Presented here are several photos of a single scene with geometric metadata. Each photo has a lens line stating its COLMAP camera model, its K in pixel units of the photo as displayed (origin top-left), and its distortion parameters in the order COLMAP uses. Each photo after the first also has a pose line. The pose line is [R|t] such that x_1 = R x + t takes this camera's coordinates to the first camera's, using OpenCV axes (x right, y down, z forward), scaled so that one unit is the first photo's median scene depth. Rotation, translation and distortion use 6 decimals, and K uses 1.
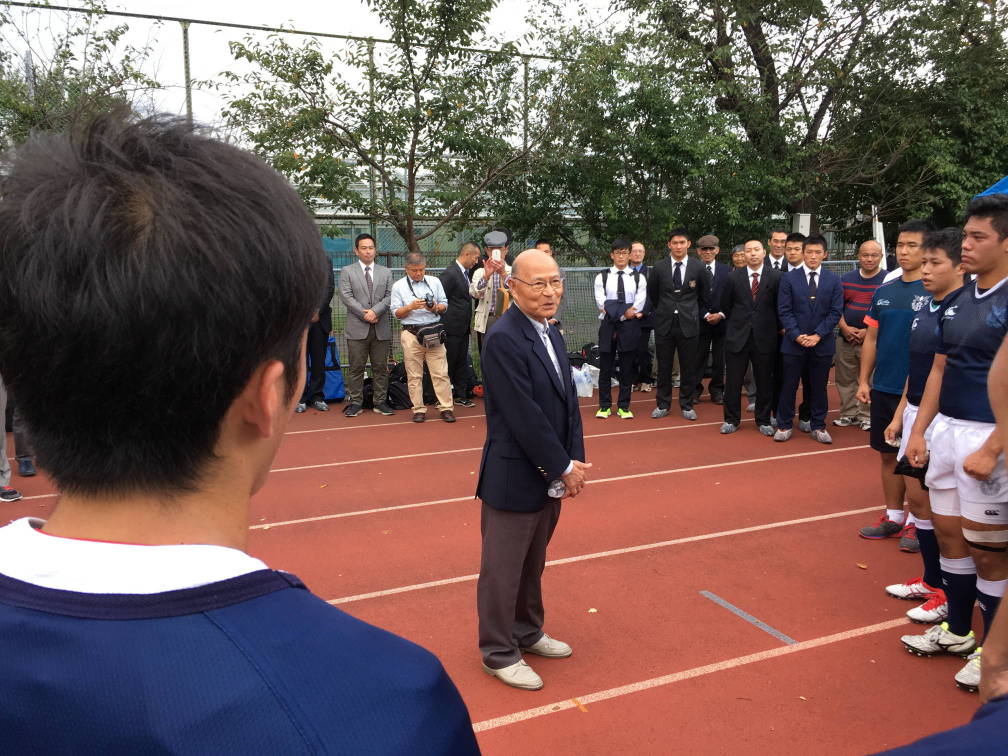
lens RADIAL K [[860.0, 0, 488.7], [0, 860.0, 341.5], [0, 0, 1]] dist [0.070493, -0.093015]
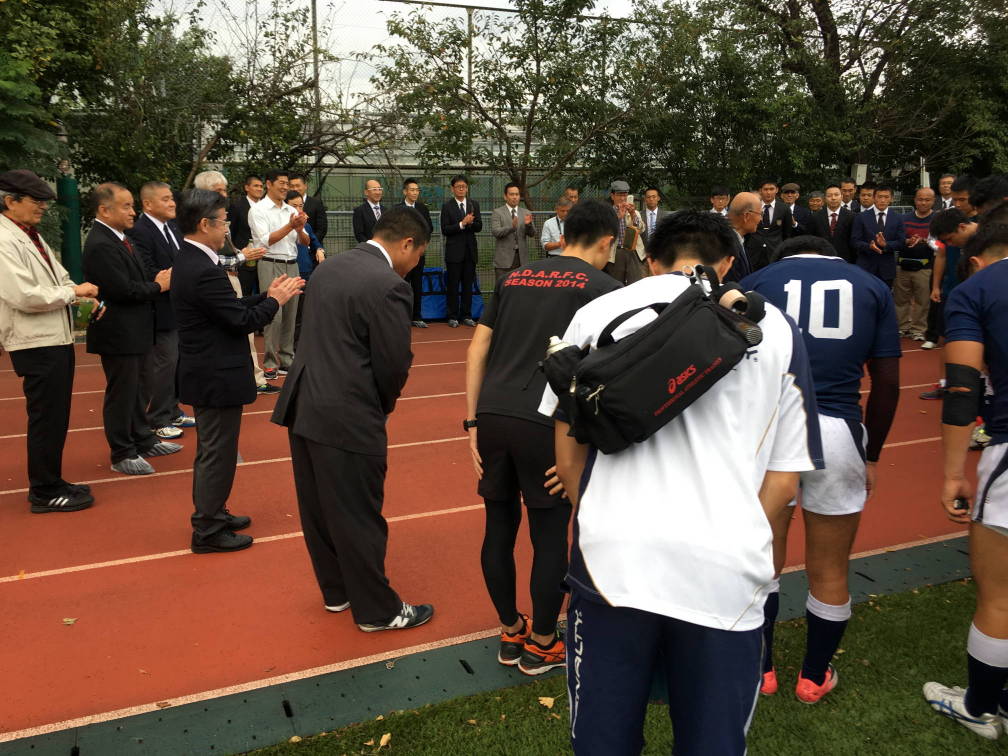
lens RADIAL K [[860.0, 0, 487.0], [0, 860.0, 349.5], [0, 0, 1]] dist [0.070493, -0.093015]
pose [[0.999666, 0.006278, -0.025059, -0.102153], [-0.004576, 0.997716, 0.067396, 0.022030], [0.025425, -0.067259, 0.997412, -0.179638]]
